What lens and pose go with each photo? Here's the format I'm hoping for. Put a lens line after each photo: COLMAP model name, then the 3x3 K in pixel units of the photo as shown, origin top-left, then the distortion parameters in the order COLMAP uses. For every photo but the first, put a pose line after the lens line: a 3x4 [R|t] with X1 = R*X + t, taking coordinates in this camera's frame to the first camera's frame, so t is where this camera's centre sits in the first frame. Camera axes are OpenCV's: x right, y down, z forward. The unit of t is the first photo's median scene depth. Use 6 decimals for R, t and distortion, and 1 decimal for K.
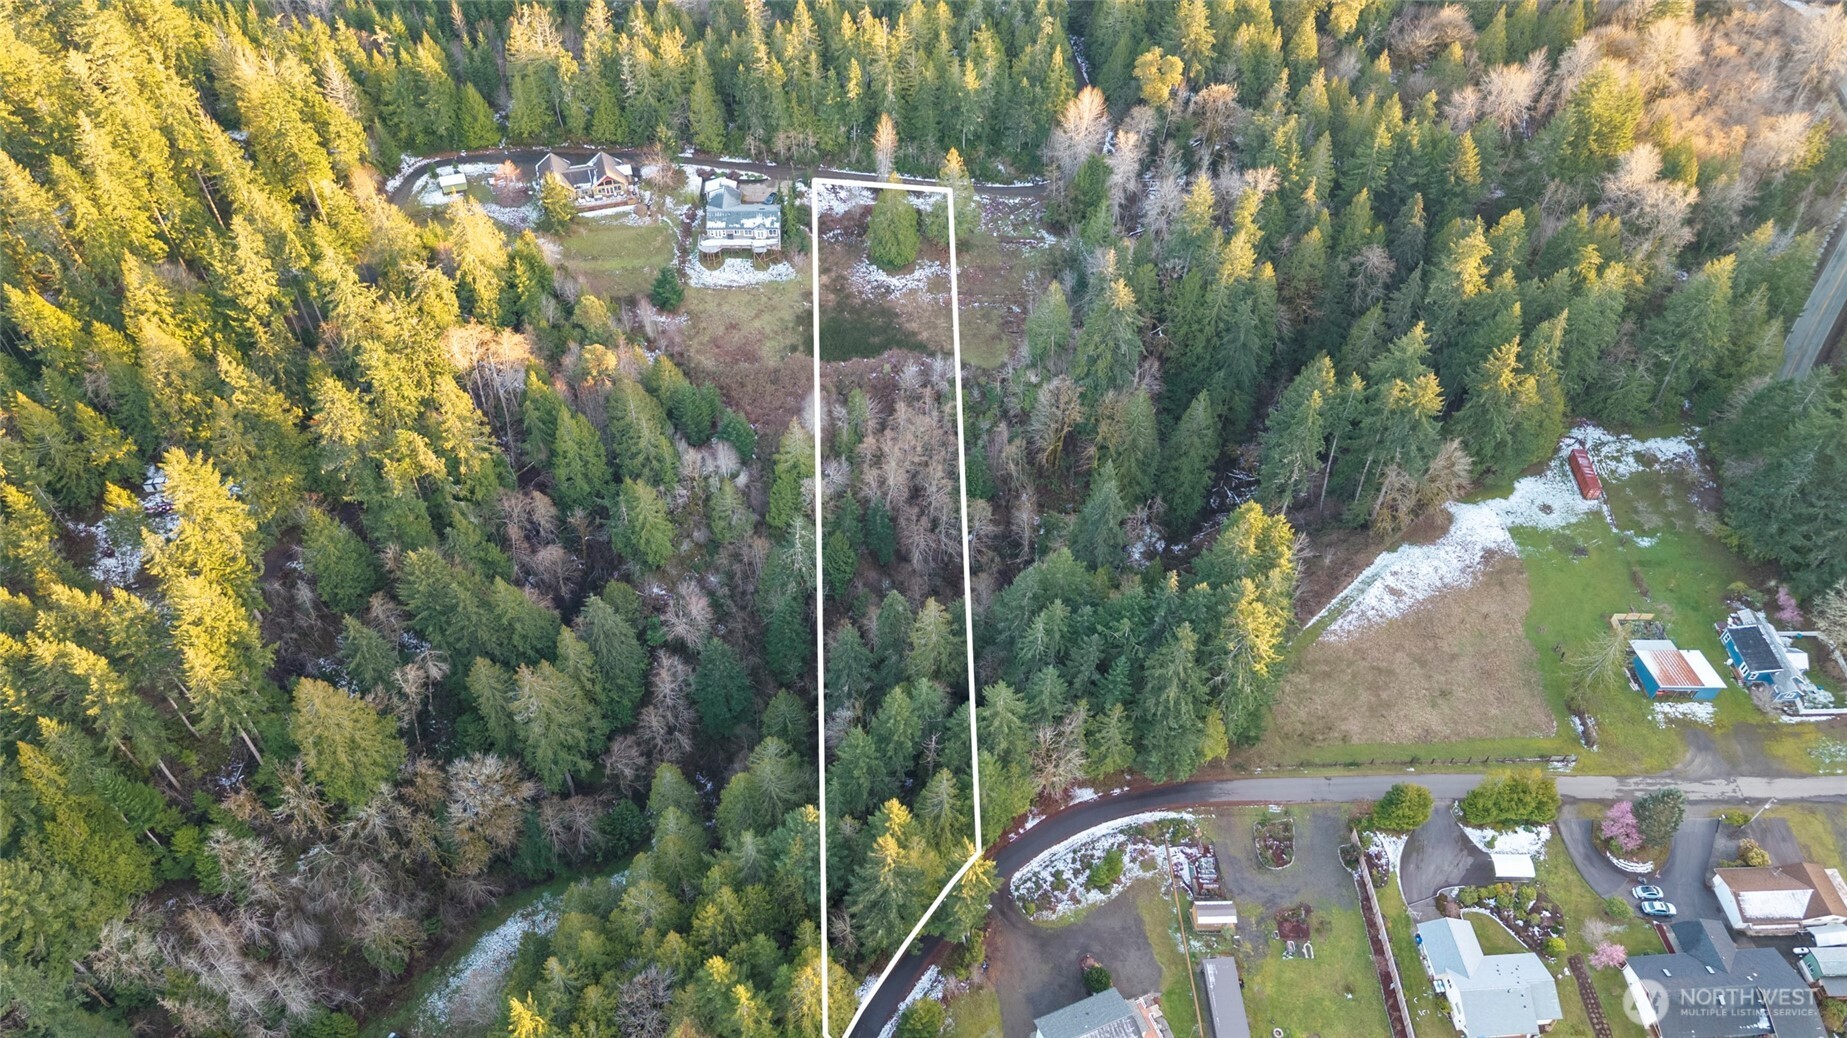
lens RADIAL K [[1245.2, 0, 922.3], [0, 1245.2, 521.8], [0, 0, 1]] dist [0.079379, -0.120031]
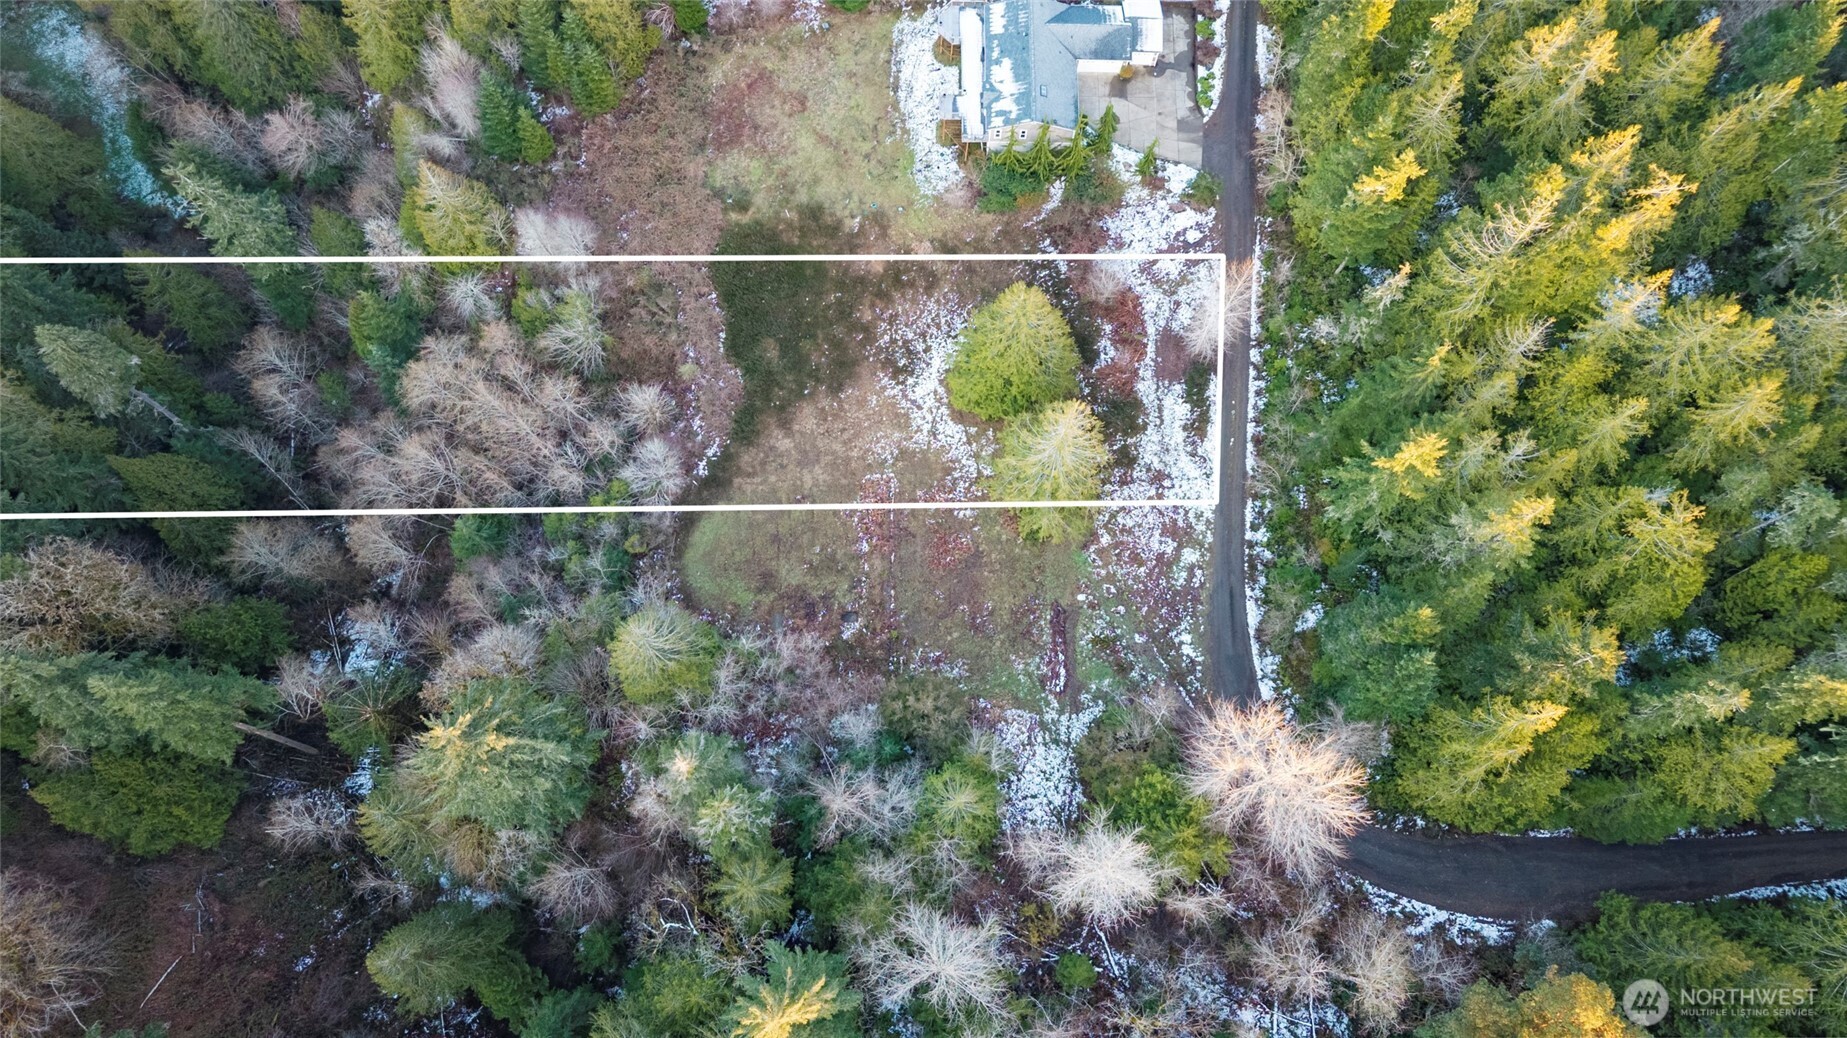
lens RADIAL K [[1245.2, 0, 922.3], [0, 1245.2, 521.8], [0, 0, 1]] dist [0.079379, -0.120031]
pose [[-0.058582, 0.943898, -0.325000, 0.188760], [-0.741172, 0.176969, 0.647570, -0.504336], [0.668755, 0.278817, 0.689223, 0.696060]]
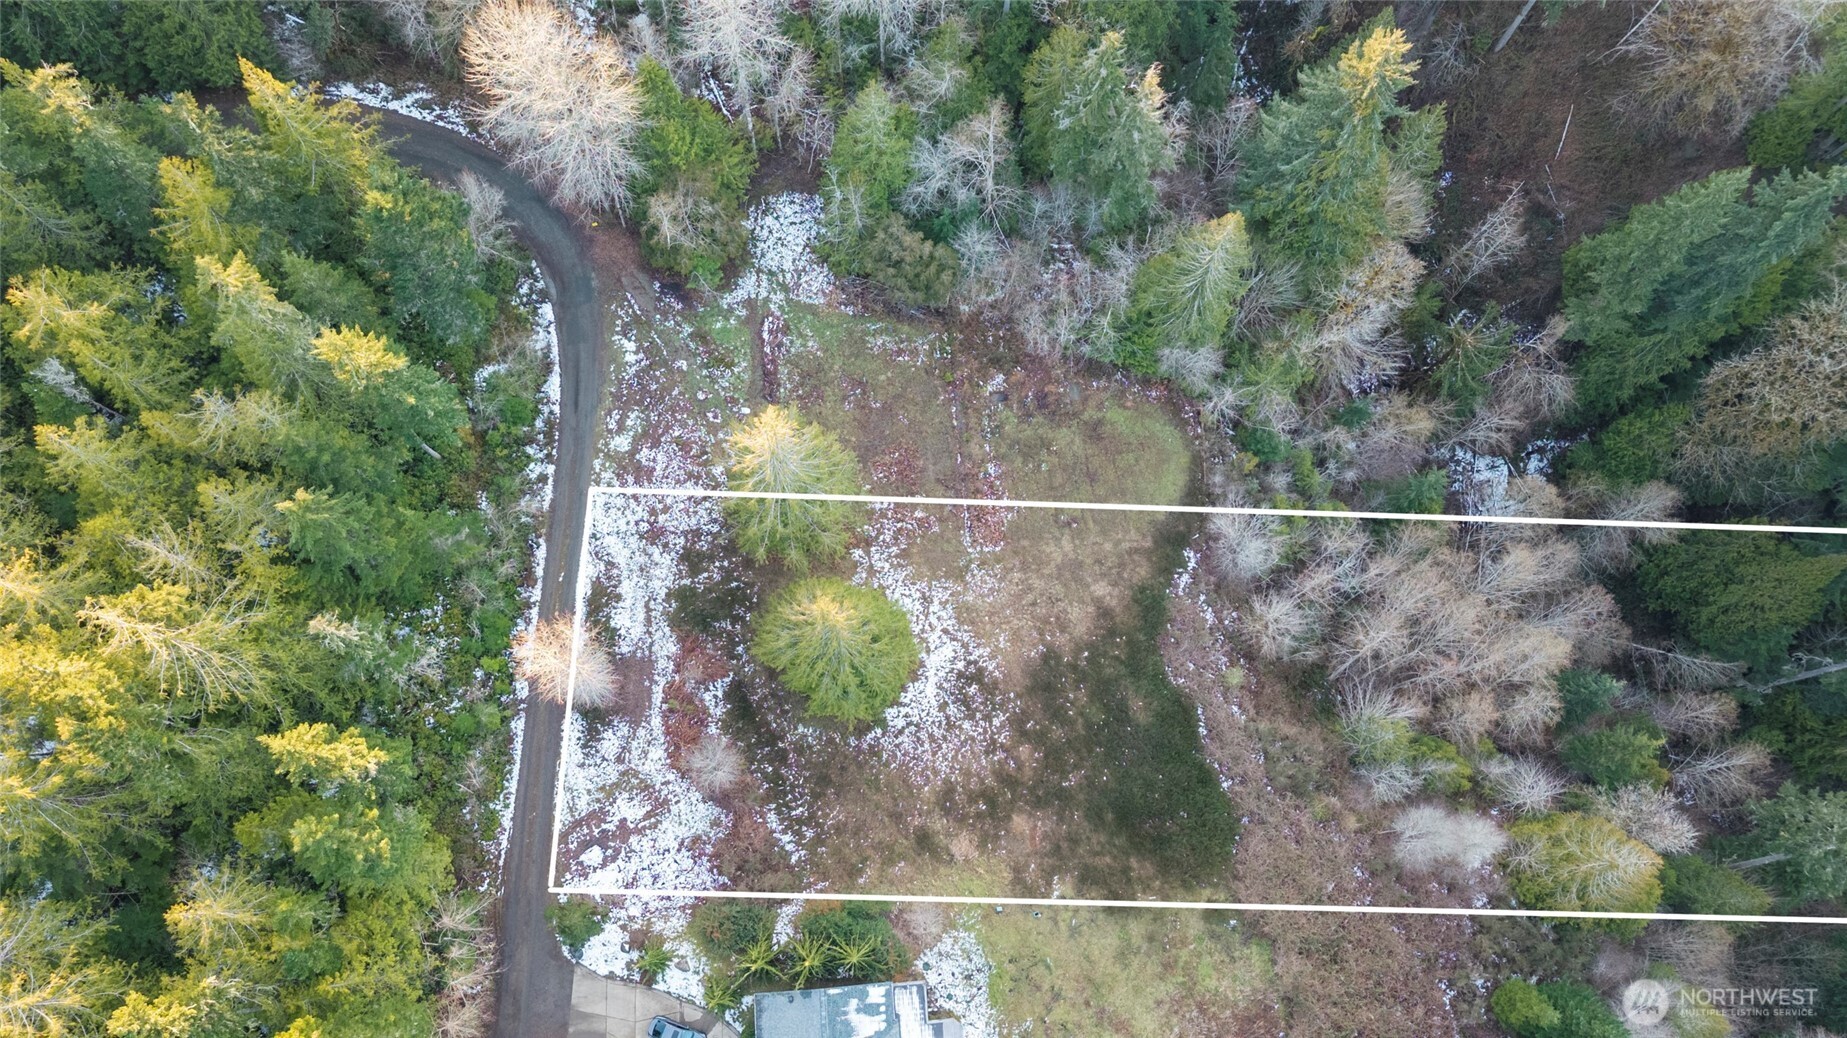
lens RADIAL K [[1246.4, 0, 926.5], [0, 1246.4, 510.2], [0, 0, 1]] dist [0.046469, -0.037137]
pose [[-0.025039, -0.958571, 0.283750, -0.088867], [0.707074, 0.183669, 0.682870, -0.477797], [-0.706696, 0.217731, 0.673182, 0.748178]]
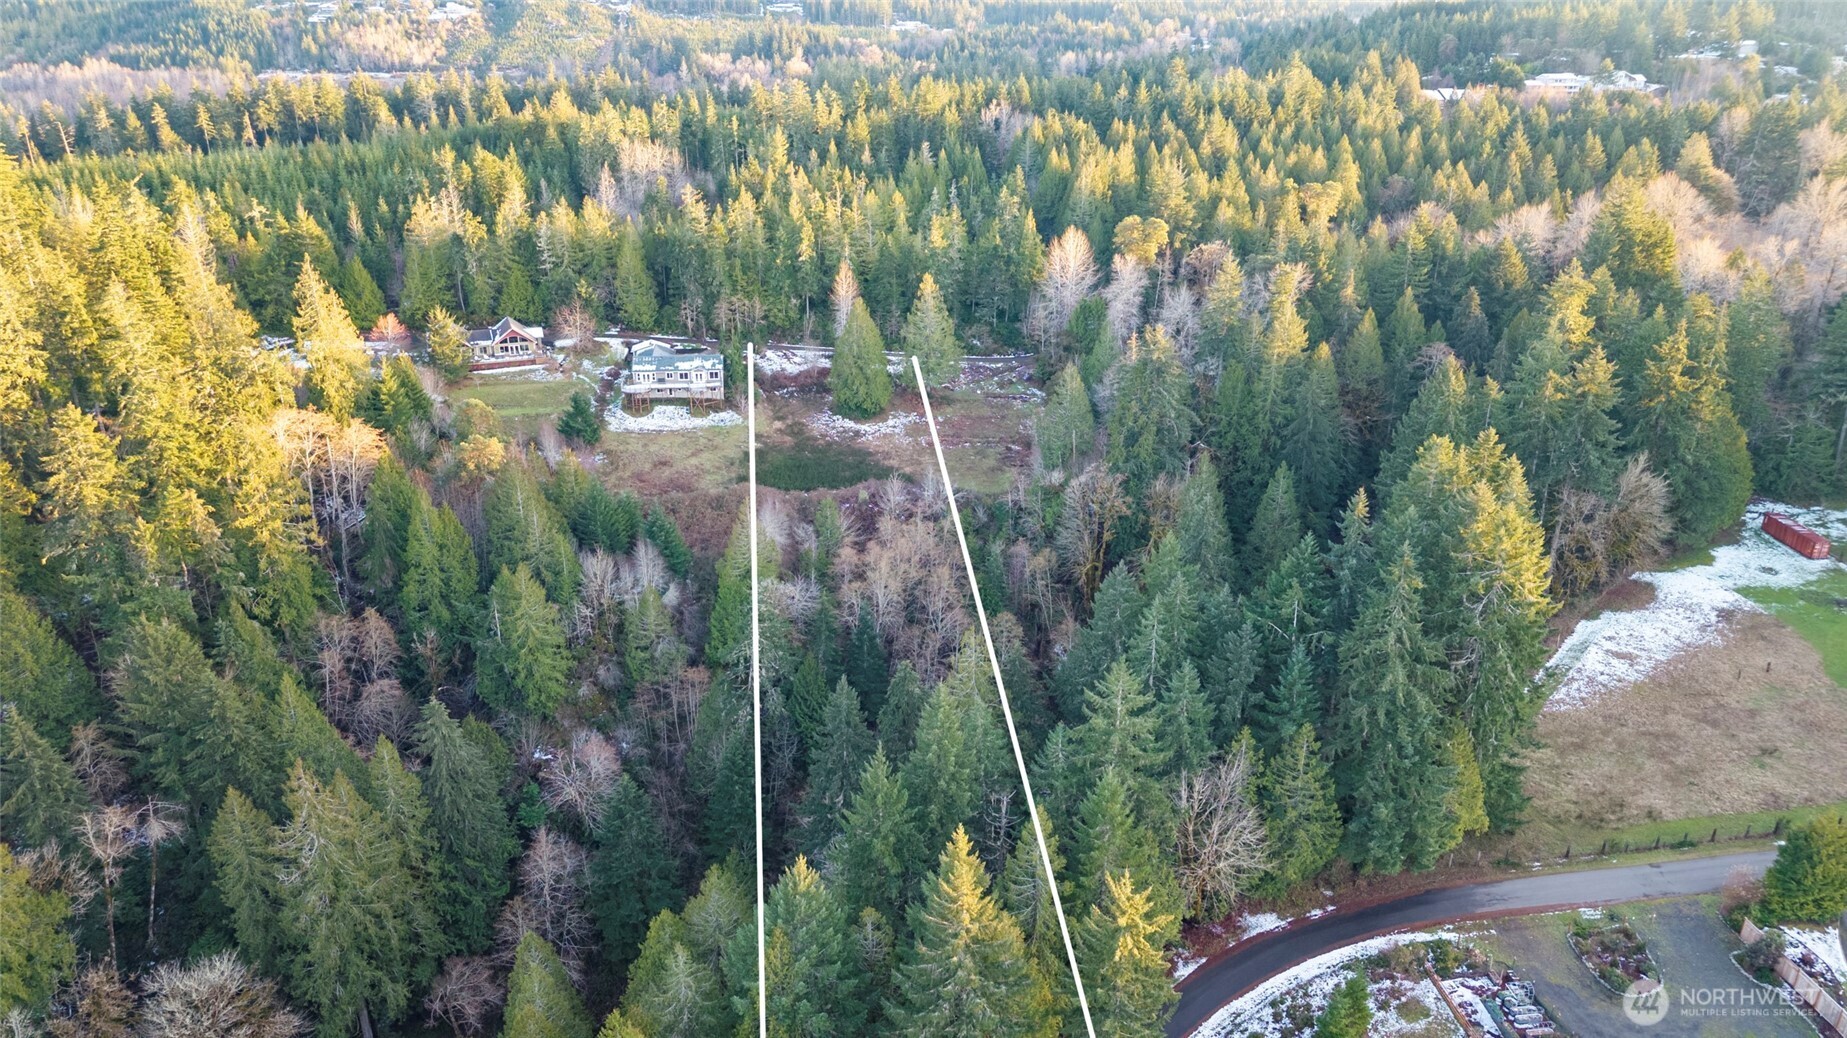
lens RADIAL K [[1244.0, 0, 923.5], [0, 1244.0, 519.0], [0, 0, 1]] dist [0.053974, -0.053568]
pose [[0.996595, -0.042213, 0.070822, -0.044679], [0.067737, 0.908925, -0.411421, 0.202457], [-0.047005, 0.414818, 0.908690, 0.291667]]
